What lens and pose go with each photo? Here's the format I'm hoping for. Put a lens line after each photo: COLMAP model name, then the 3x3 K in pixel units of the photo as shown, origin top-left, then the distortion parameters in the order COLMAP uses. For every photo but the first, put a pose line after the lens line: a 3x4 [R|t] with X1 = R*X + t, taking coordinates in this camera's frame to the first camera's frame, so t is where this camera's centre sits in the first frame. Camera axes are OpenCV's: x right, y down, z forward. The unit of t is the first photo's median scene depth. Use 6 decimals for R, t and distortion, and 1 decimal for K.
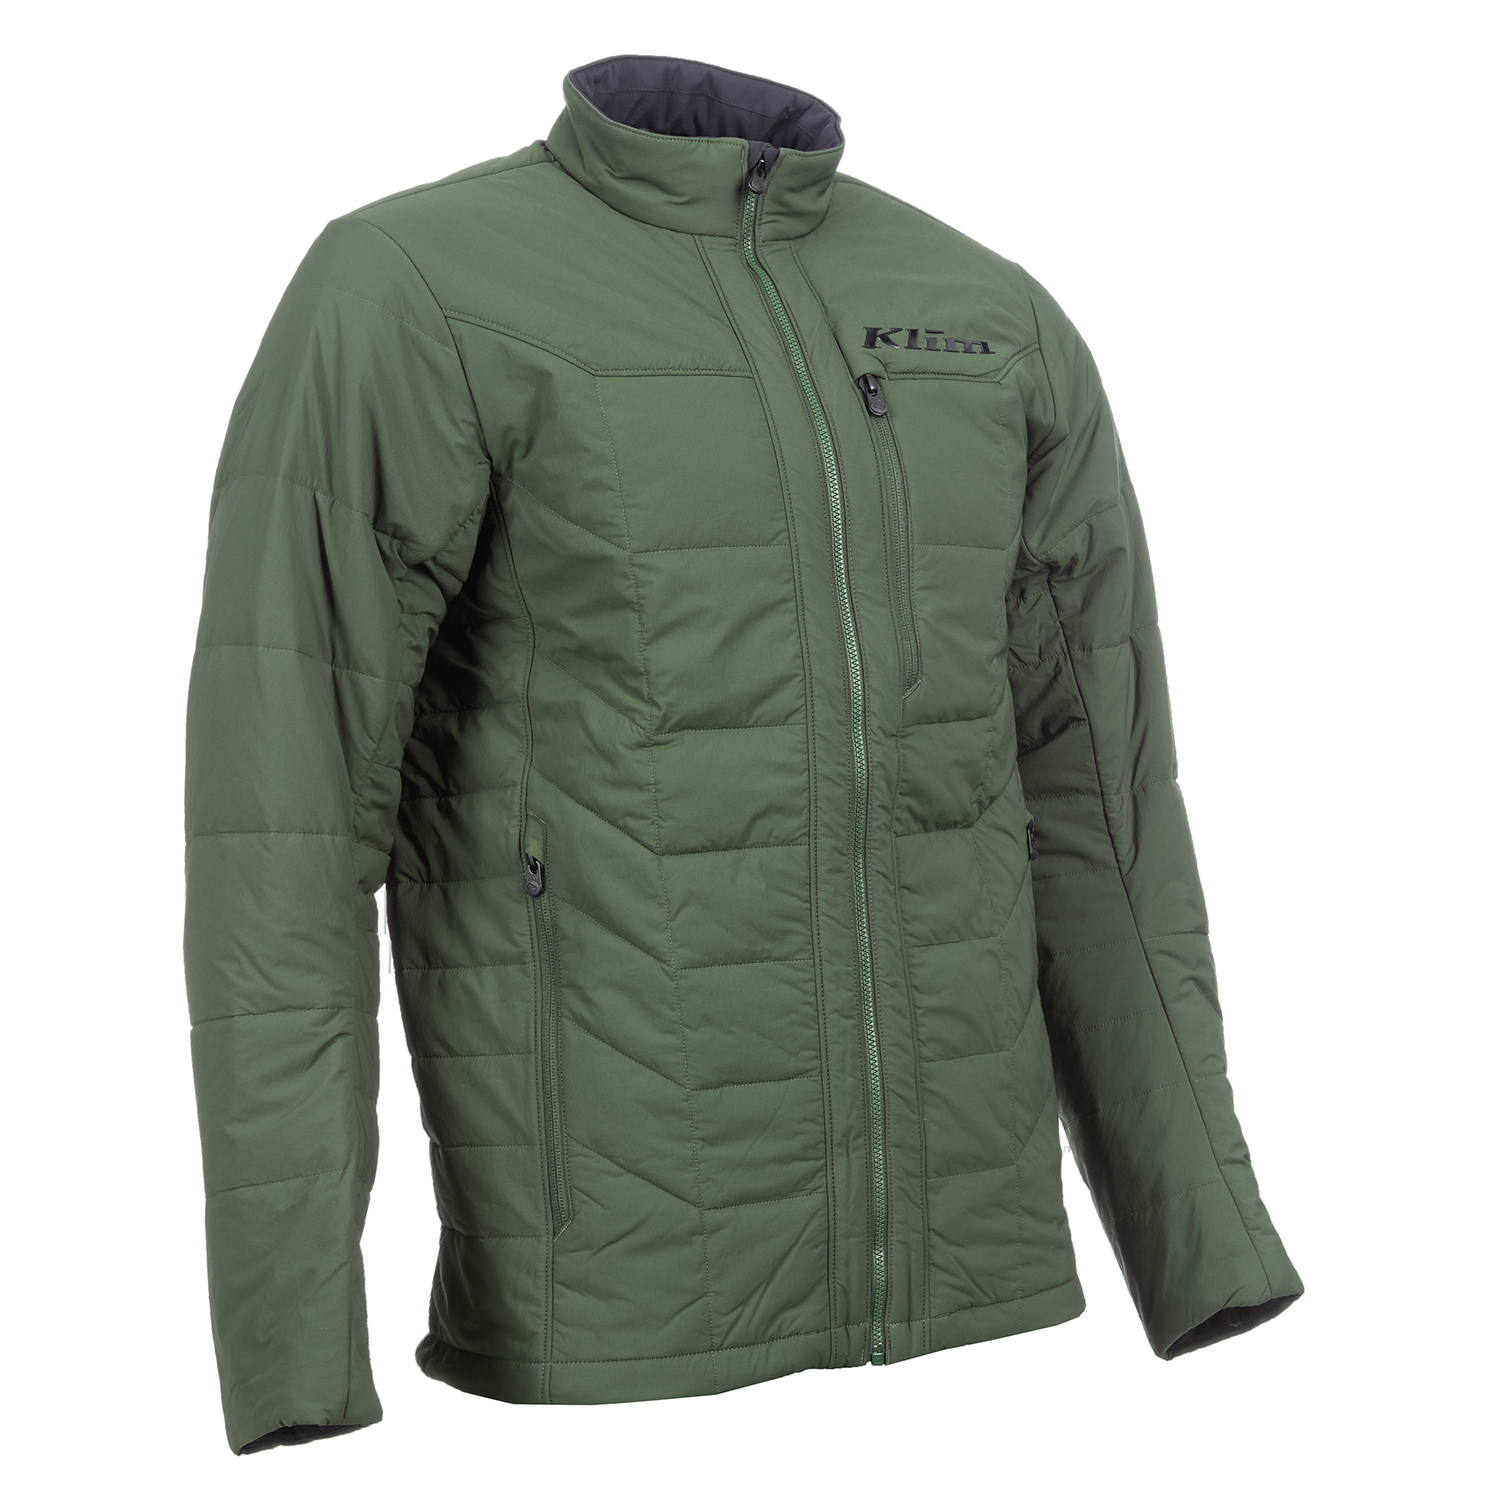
lens RADIAL K [[2843.2, 0, 672.0], [0, 2843.2, 750.4], [0, 0, 1]] dist [-0.023483, 0.000000]
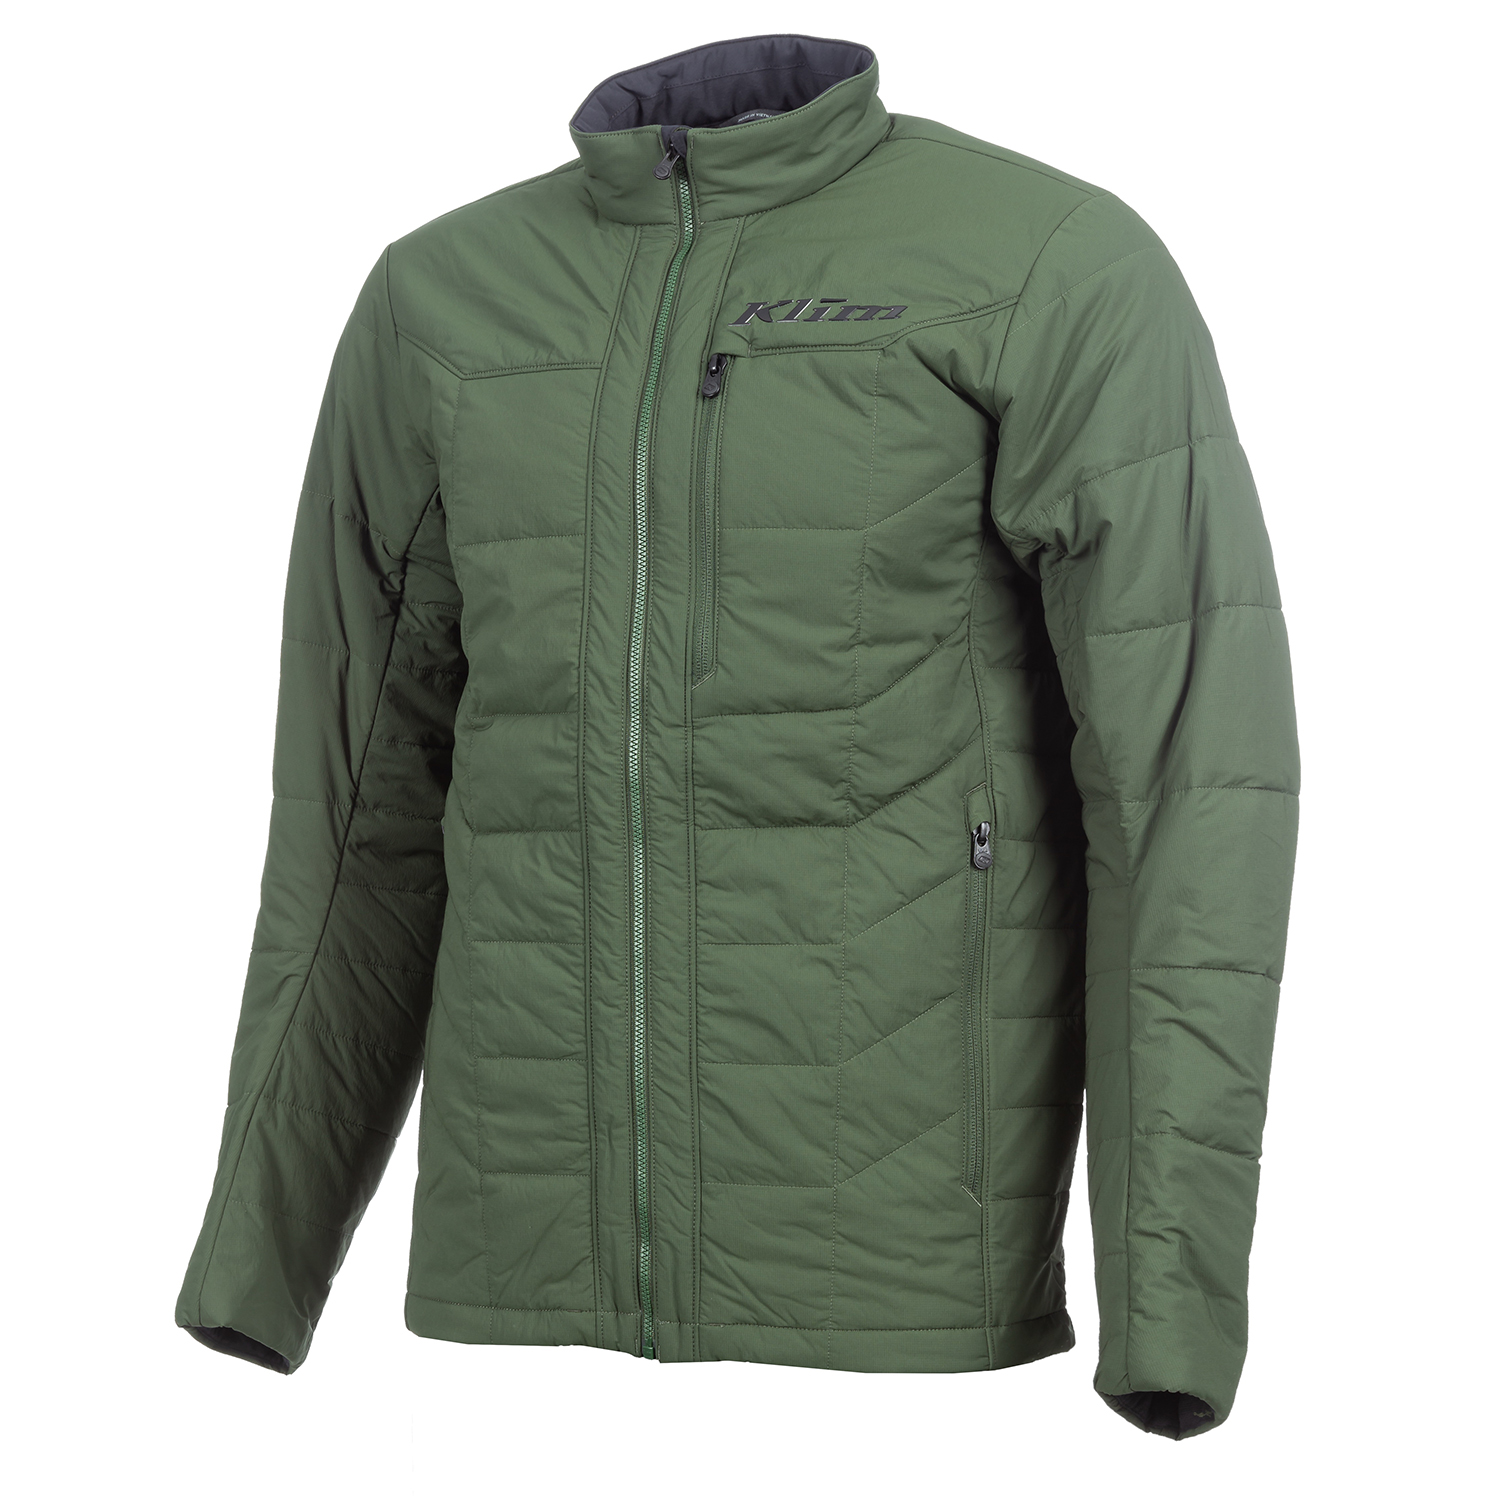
lens RADIAL K [[3034.4, 0, 748.3], [0, 3034.4, 745.6], [0, 0, 1]] dist [-0.117141, 0.000000]
pose [[0.631891, 0.040965, -0.773974, 0.896728], [-0.022016, 0.999148, 0.034908, -0.035320], [0.774744, -0.005018, 0.632255, 0.356965]]
